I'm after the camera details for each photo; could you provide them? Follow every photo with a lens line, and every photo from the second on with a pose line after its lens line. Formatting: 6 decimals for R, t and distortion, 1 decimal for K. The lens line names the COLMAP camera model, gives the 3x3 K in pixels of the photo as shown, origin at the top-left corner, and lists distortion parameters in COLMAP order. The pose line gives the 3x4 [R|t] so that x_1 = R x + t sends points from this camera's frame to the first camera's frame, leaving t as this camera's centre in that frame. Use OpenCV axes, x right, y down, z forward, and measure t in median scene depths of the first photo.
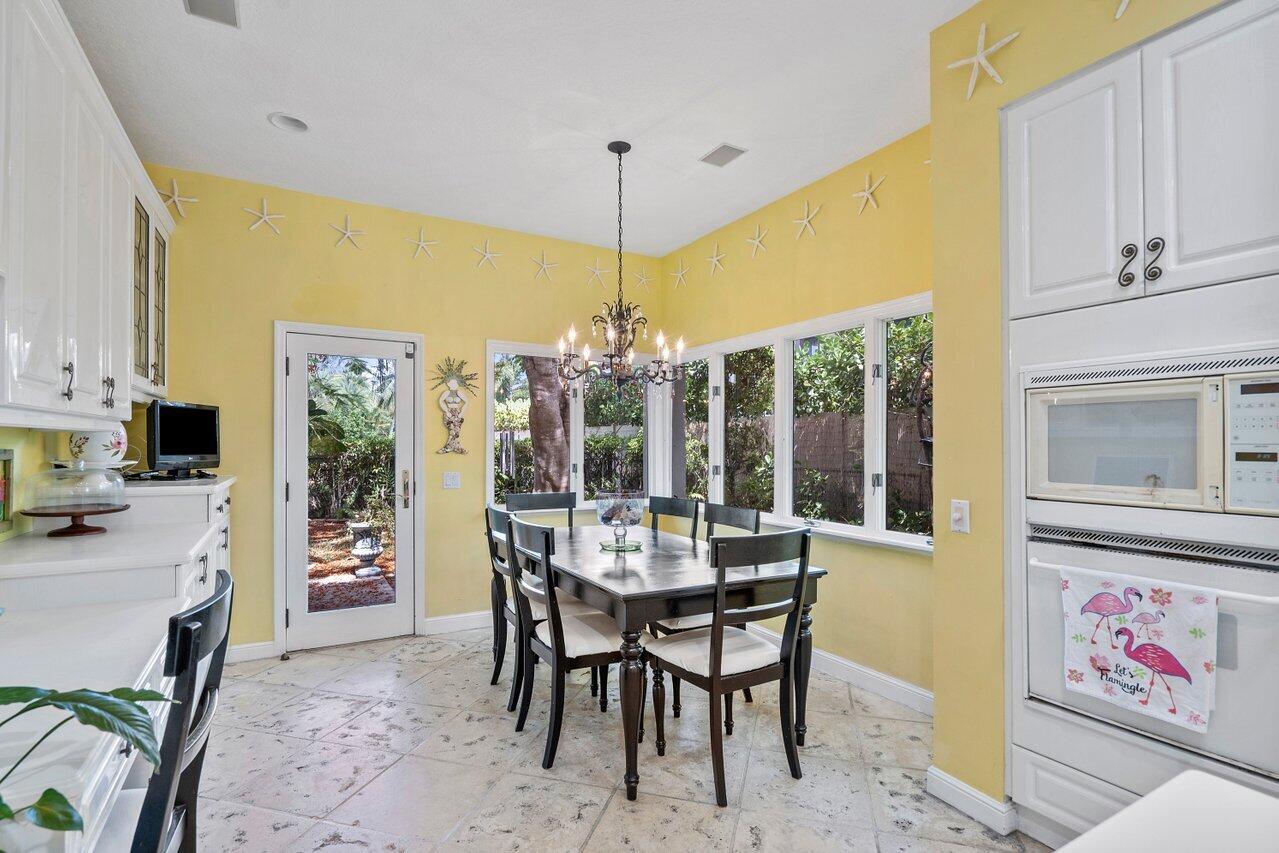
lens RADIAL K [[629.4, 0, 640.8], [0, 629.4, 443.6], [0, 0, 1]] dist [0.003547, 0.000084]
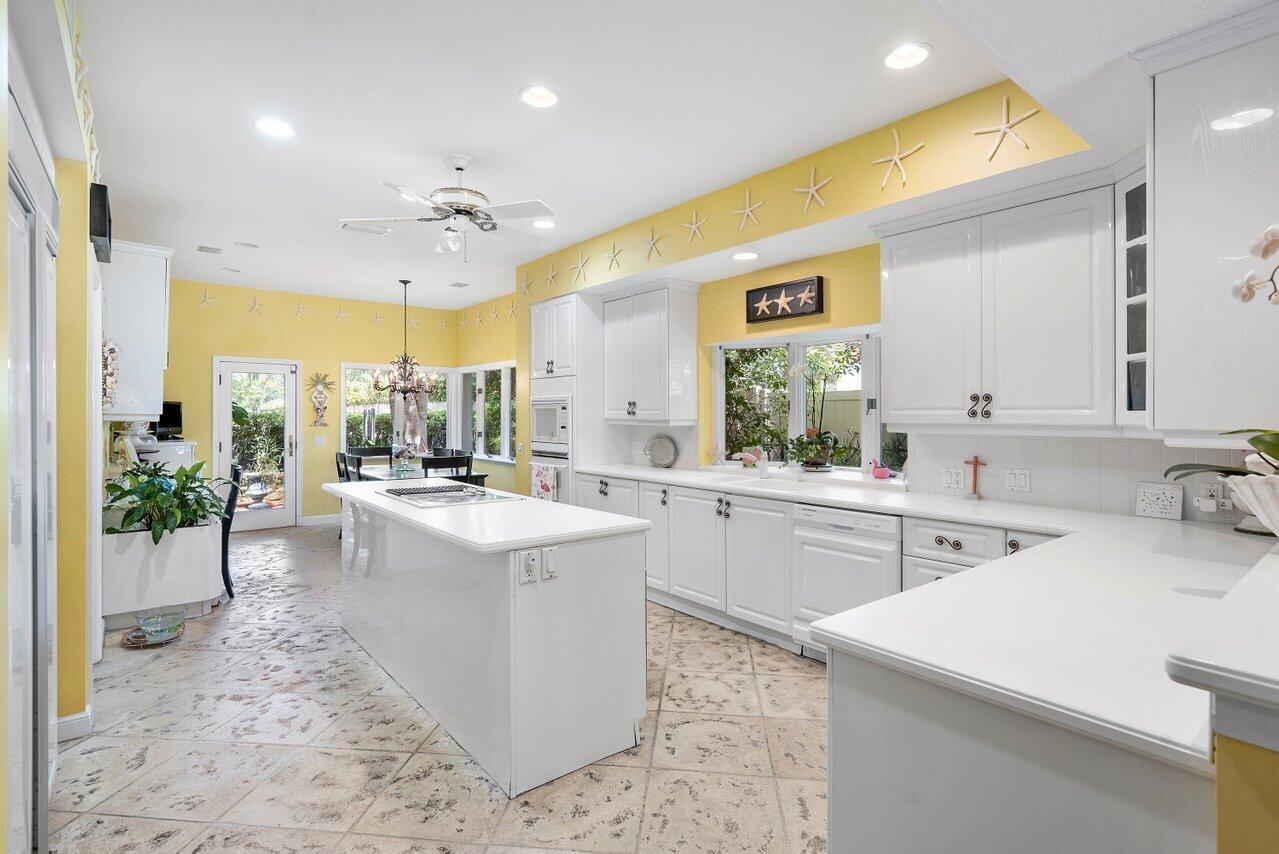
lens RADIAL K [[610.8, 0, 672.9], [0, 610.8, 413.1], [0, 0, 1]] dist [0.004489, 0.000347]
pose [[0.976323, 0.001665, 0.216312, 0.404460], [-0.001577, 0.999999, -0.000581, -0.028829], [-0.216312, 0.000226, 0.976324, -1.211472]]
